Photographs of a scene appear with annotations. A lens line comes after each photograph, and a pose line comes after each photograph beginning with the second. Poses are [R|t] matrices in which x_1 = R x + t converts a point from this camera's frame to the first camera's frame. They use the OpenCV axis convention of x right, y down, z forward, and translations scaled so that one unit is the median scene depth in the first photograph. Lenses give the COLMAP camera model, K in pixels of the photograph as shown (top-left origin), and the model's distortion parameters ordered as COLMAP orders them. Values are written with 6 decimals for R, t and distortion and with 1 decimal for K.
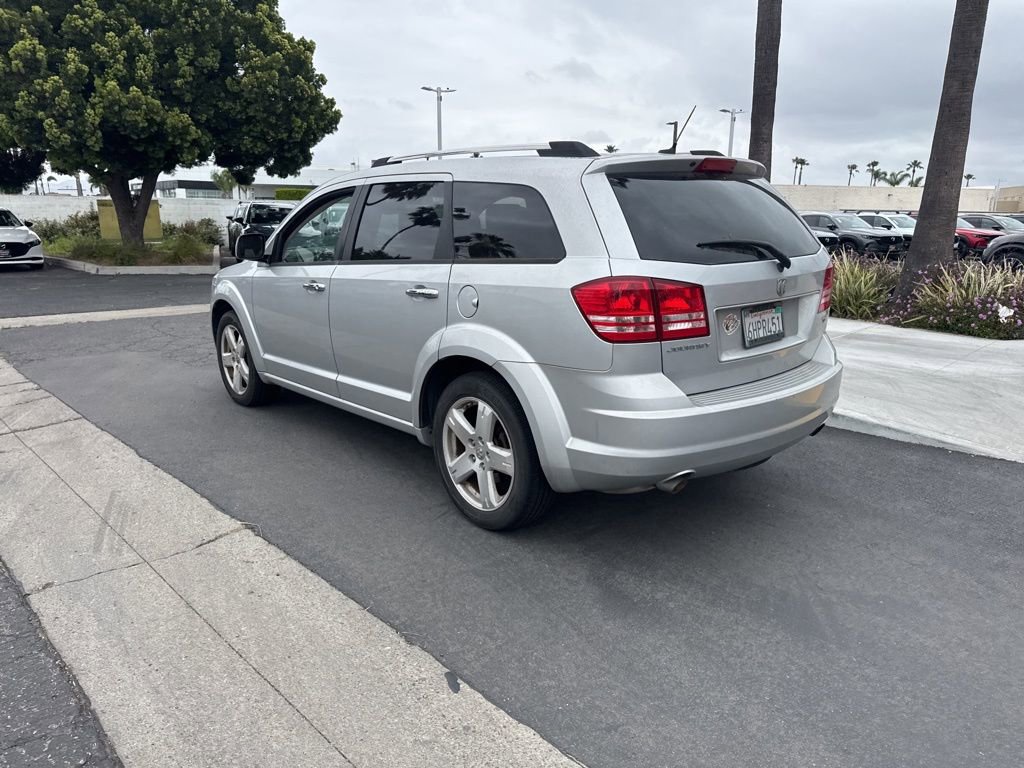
lens RADIAL K [[720.4, 0, 510.4], [0, 720.4, 379.3], [0, 0, 1]] dist [0.038582, -0.042744]
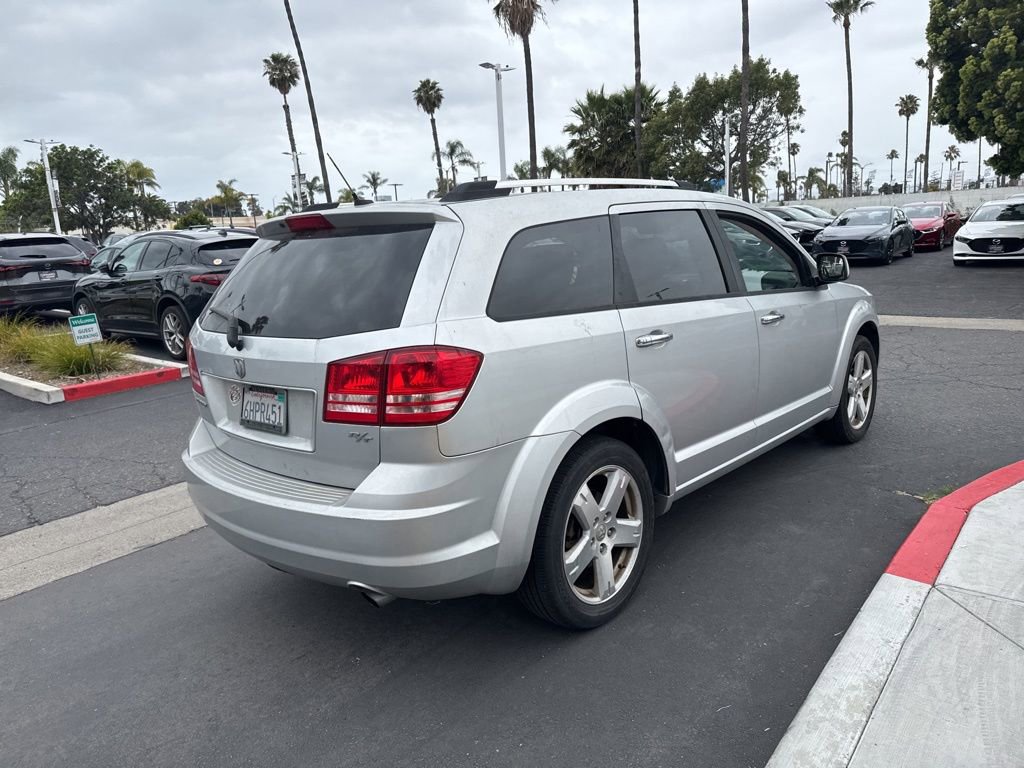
lens RADIAL K [[718.5, 0, 510.9], [0, 718.5, 382.1], [0, 0, 1]] dist [0.058784, -0.076197]
pose [[0.115441, 0.195111, -0.973964, 1.029029], [-0.164442, 0.970743, 0.174975, -0.258254], [0.979608, 0.139961, 0.144148, 0.980179]]
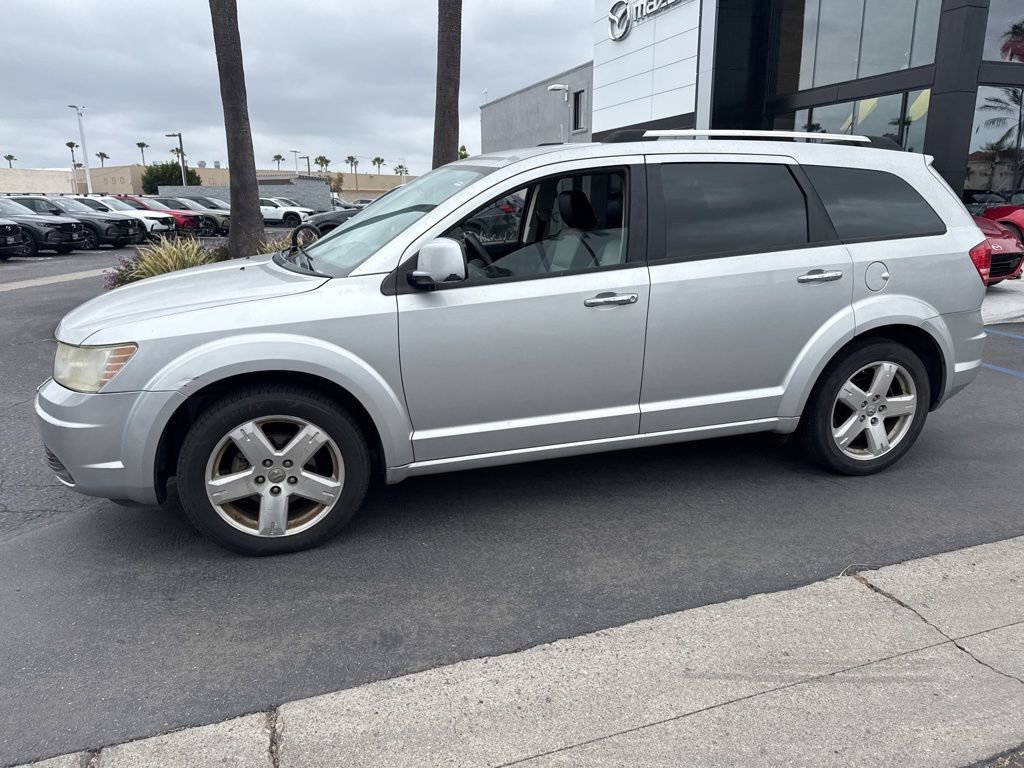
lens RADIAL K [[721.8, 0, 510.1], [0, 721.8, 386.3], [0, 0, 1]] dist [0.051553, -0.068802]
pose [[0.410097, -0.237523, 0.880570, -1.145508], [0.209530, 0.964205, 0.162501, -0.214046], [-0.887647, 0.117865, 0.445186, 0.890799]]
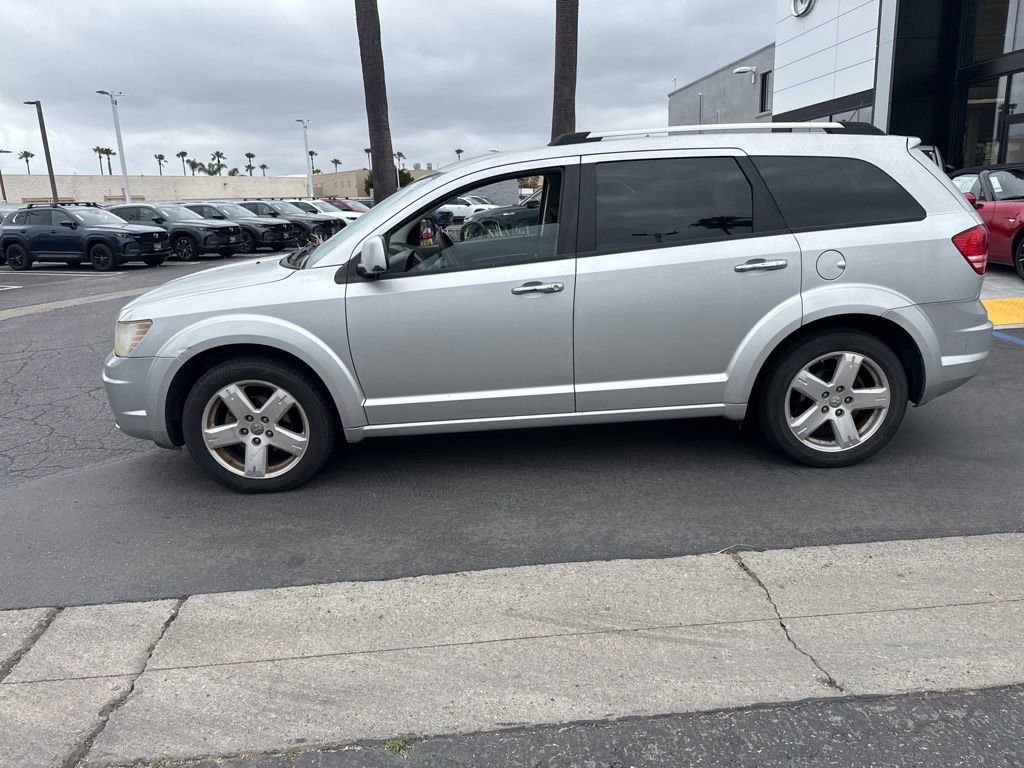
lens RADIAL K [[720.2, 0, 508.2], [0, 720.2, 380.3], [0, 0, 1]] dist [0.045982, -0.055712]
pose [[0.640547, -0.222164, 0.735080, -1.063310], [0.212617, 0.971123, 0.108230, -0.141428], [-0.737898, 0.086964, 0.669285, 0.558322]]
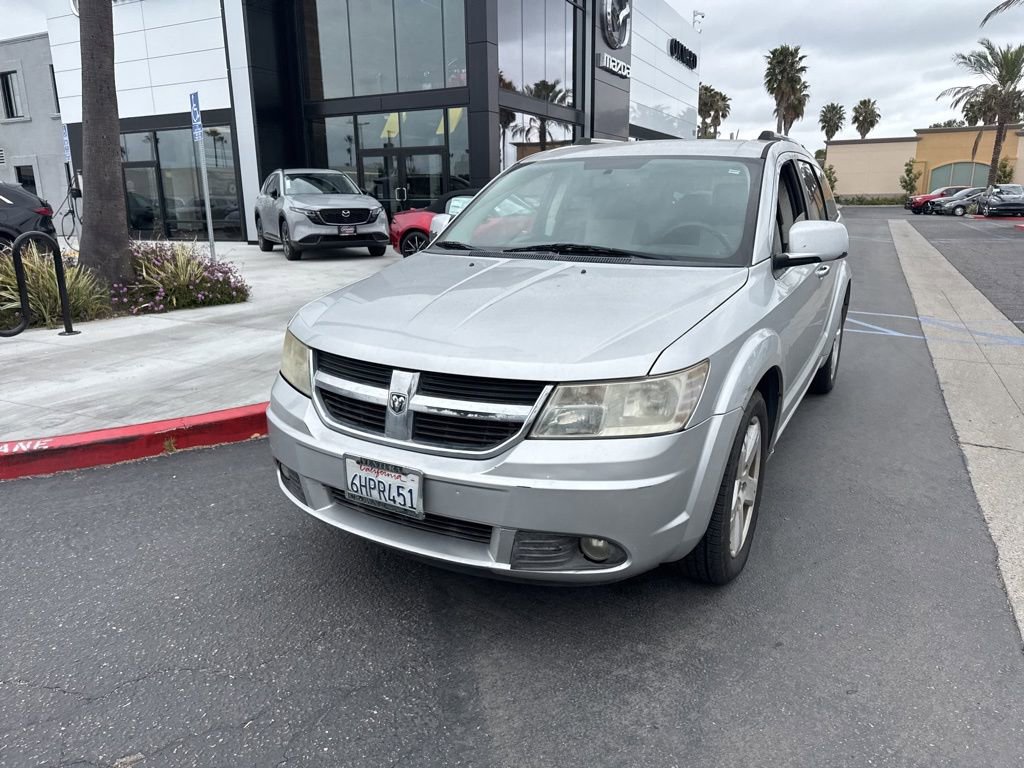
lens RADIAL K [[717.8, 0, 514.3], [0, 717.8, 382.5], [0, 0, 1]] dist [0.051429, -0.058892]
pose [[-0.341490, -0.236061, 0.909758, -1.135518], [0.216075, 0.922302, 0.320423, -0.425882], [-0.914711, 0.305997, -0.263950, 1.869783]]
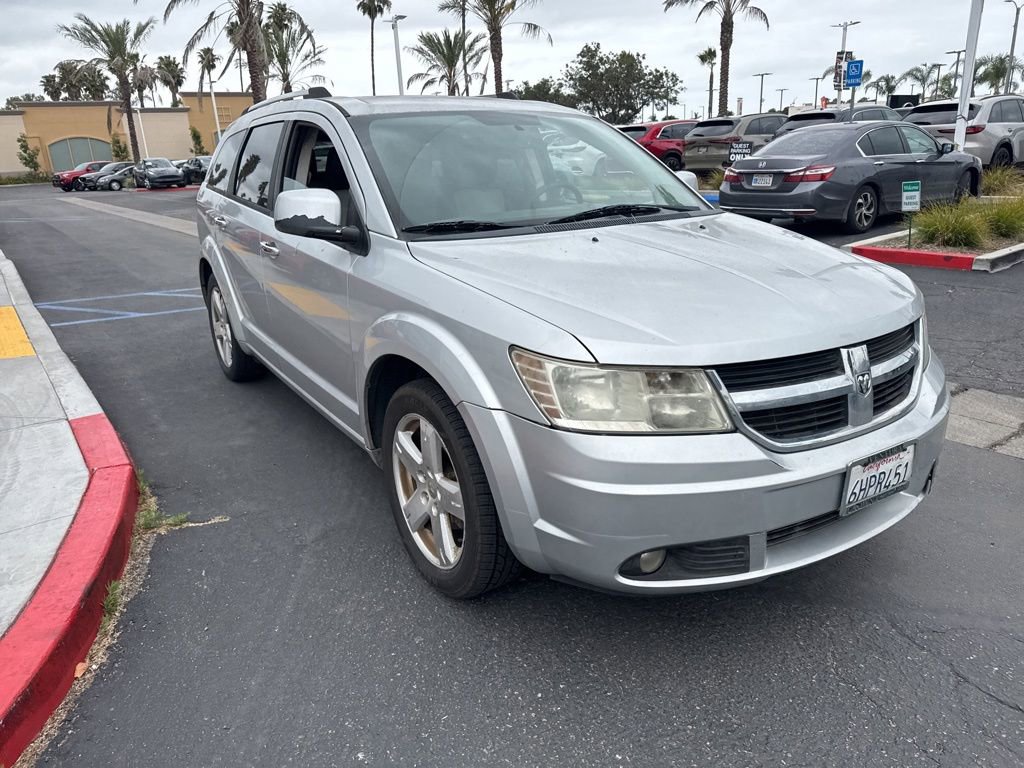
lens RADIAL K [[717.1, 0, 502.7], [0, 717.1, 392.2], [0, 0, 1]] dist [0.027565, -0.031669]
pose [[-0.988750, -0.011932, 0.149100, -0.364028], [0.068228, 0.851094, 0.520562, -0.527294], [-0.133110, 0.524878, -0.840705, 2.295055]]
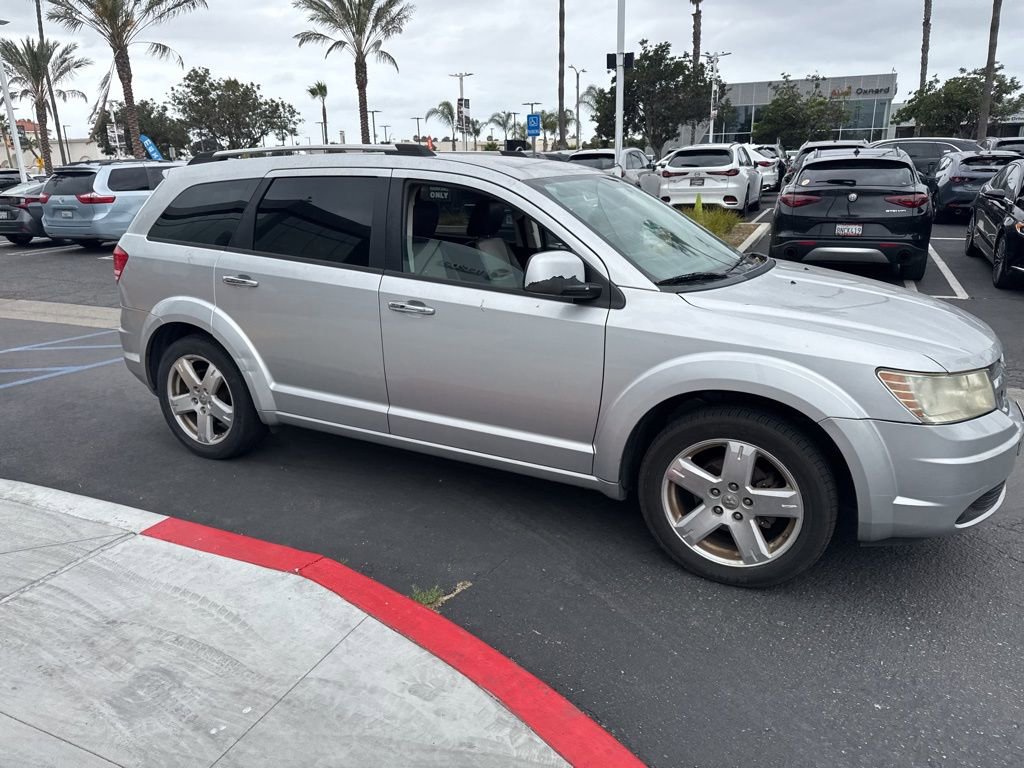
lens RADIAL K [[717.1, 0, 502.7], [0, 717.1, 392.2], [0, 0, 1]] dist [0.027565, -0.031669]
pose [[-0.932374, 0.121325, -0.340526, 0.272065], [-0.065655, 0.869497, 0.489556, -0.578334], [0.355482, 0.478806, -0.802731, 2.275283]]
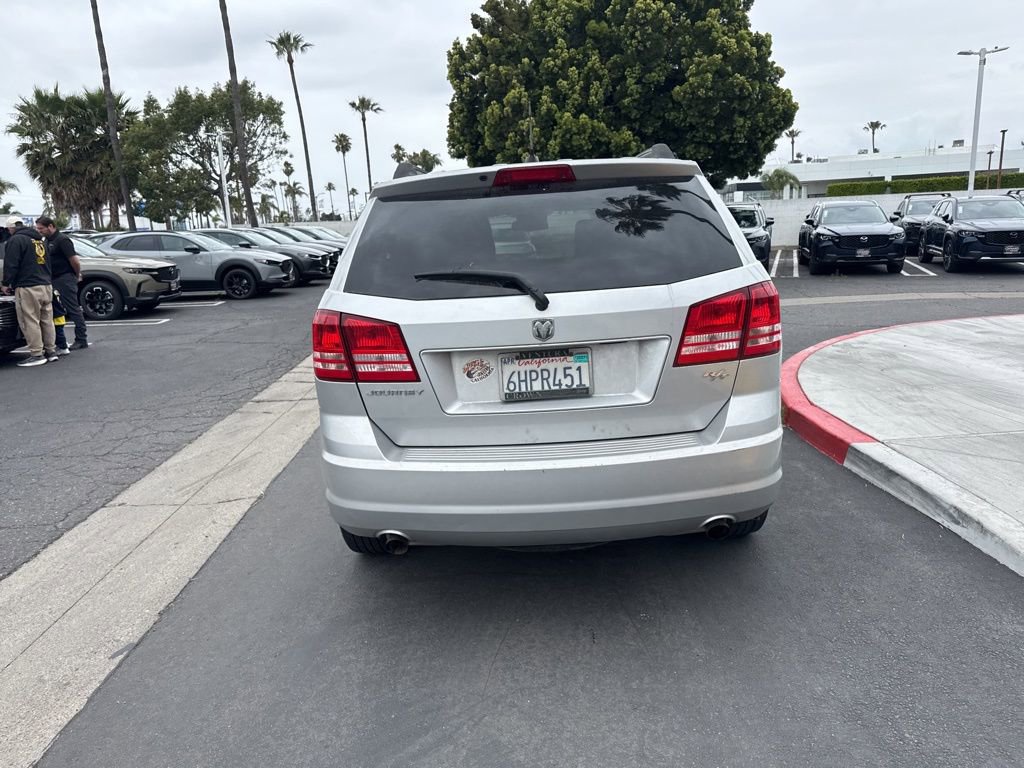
lens RADIAL K [[721.8, 0, 510.1], [0, 721.8, 386.3], [0, 0, 1]] dist [0.051553, -0.068802]
pose [[0.738774, 0.107165, -0.665378, 0.712490], [-0.099862, 0.993785, 0.049180, -0.083044], [0.666514, 0.030113, 0.744884, 0.331771]]
